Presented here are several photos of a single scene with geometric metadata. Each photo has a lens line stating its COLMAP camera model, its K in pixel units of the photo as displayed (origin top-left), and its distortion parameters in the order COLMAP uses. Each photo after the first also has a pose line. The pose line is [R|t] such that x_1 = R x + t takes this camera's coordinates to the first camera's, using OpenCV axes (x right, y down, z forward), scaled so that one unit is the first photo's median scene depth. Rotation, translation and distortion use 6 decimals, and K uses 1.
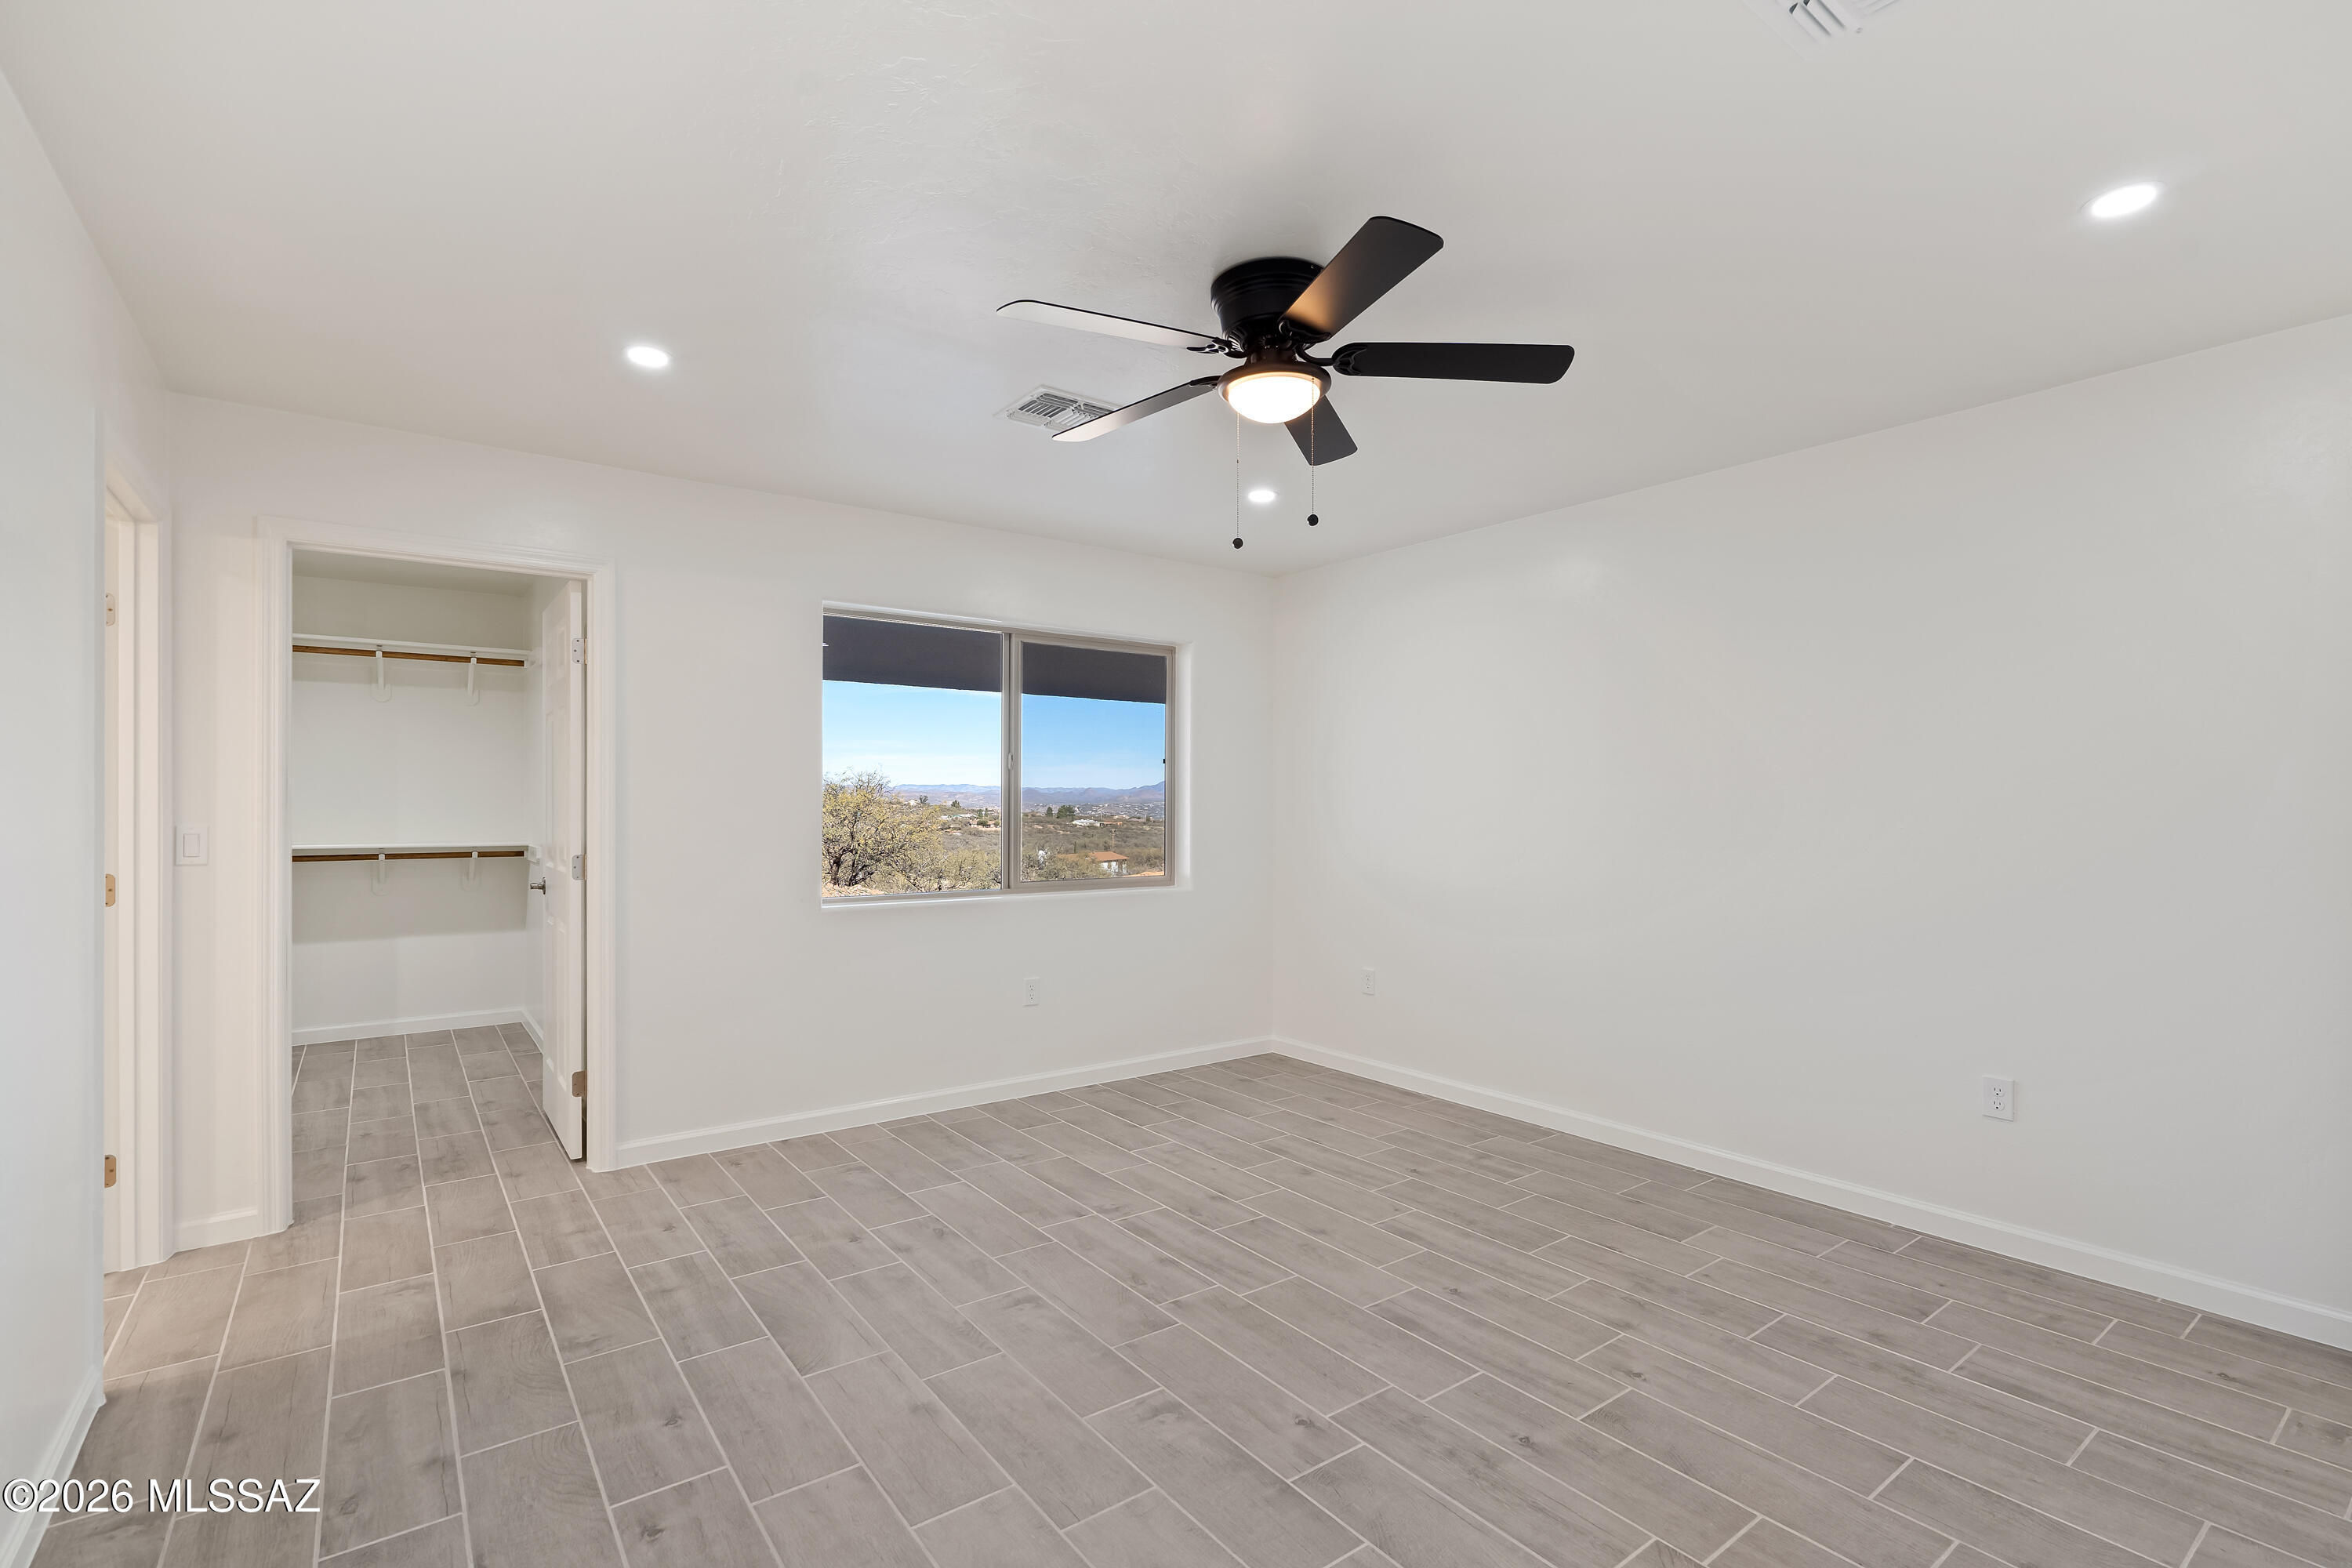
lens RADIAL K [[1072.7, 0, 1173.2], [0, 1072.7, 780.6], [0, 0, 1]] dist [-0.005096, 0.003326]
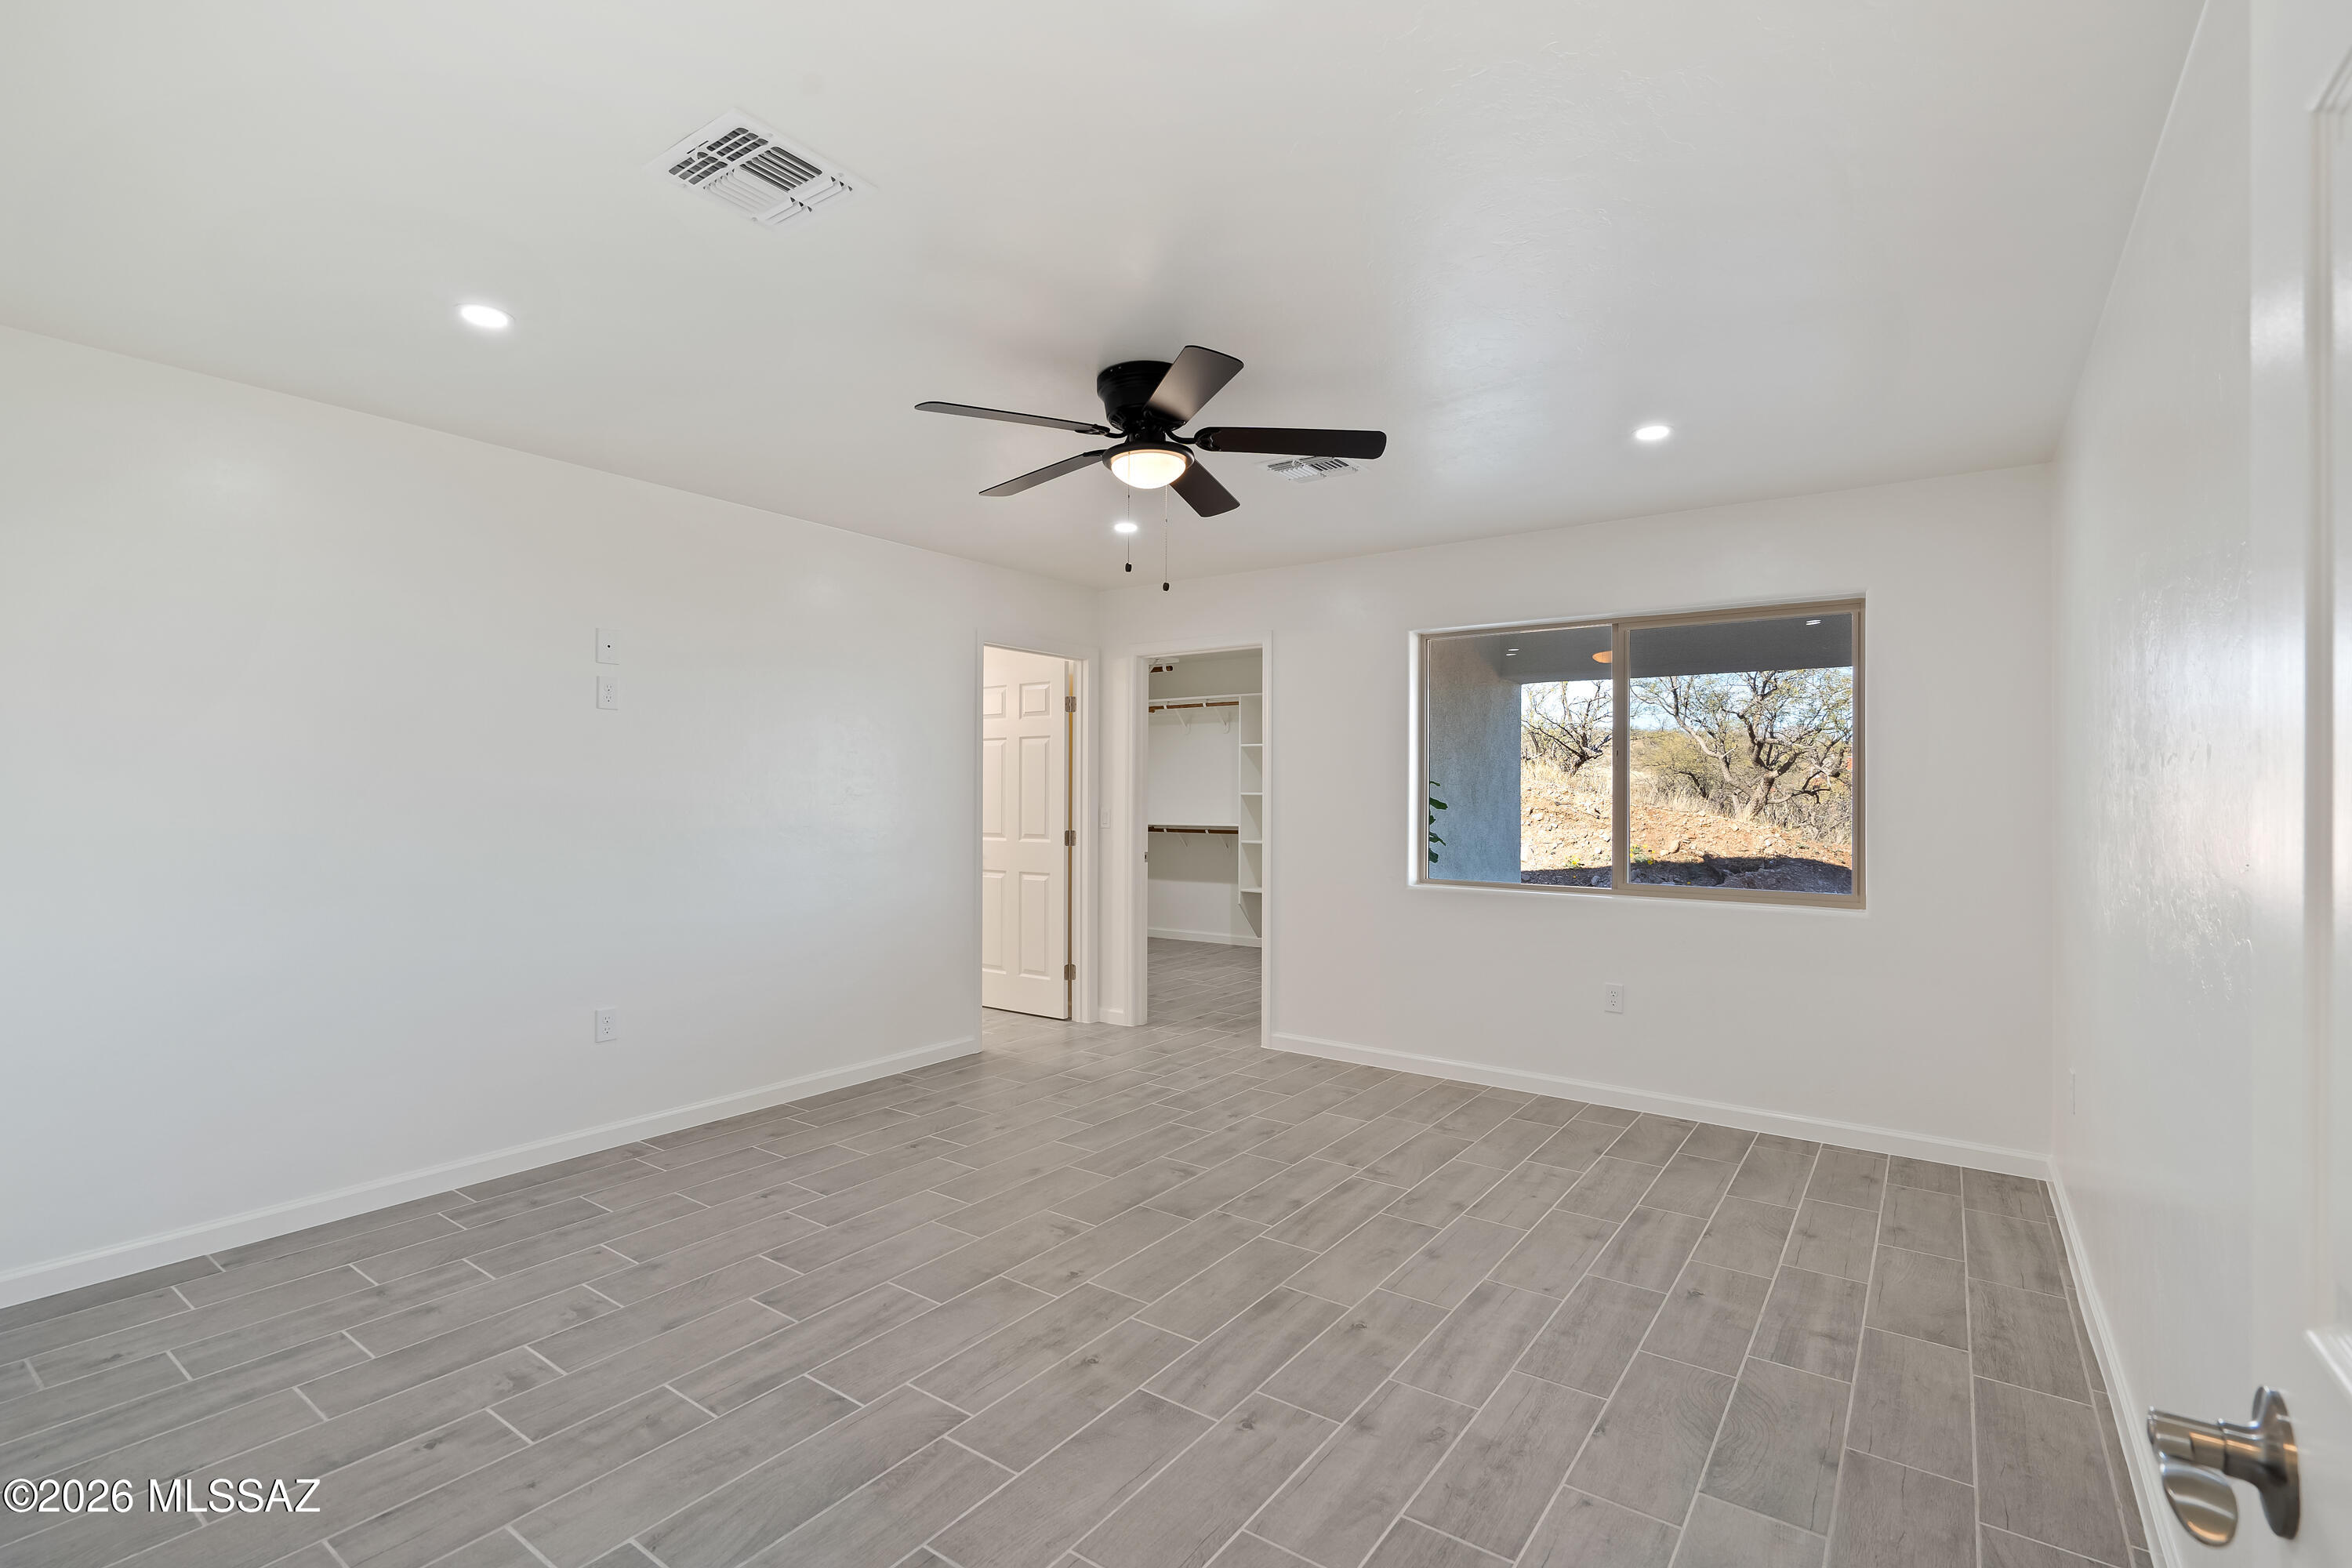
lens RADIAL K [[1072.7, 0, 1180.7], [0, 1072.7, 800.8], [0, 0, 1]] dist [-0.005096, 0.003326]
pose [[0.300295, 0.004643, -0.953835, 0.986188], [0.015899, 0.999825, 0.009873, 0.006918], [0.953714, -0.018130, 0.300169, 0.519228]]
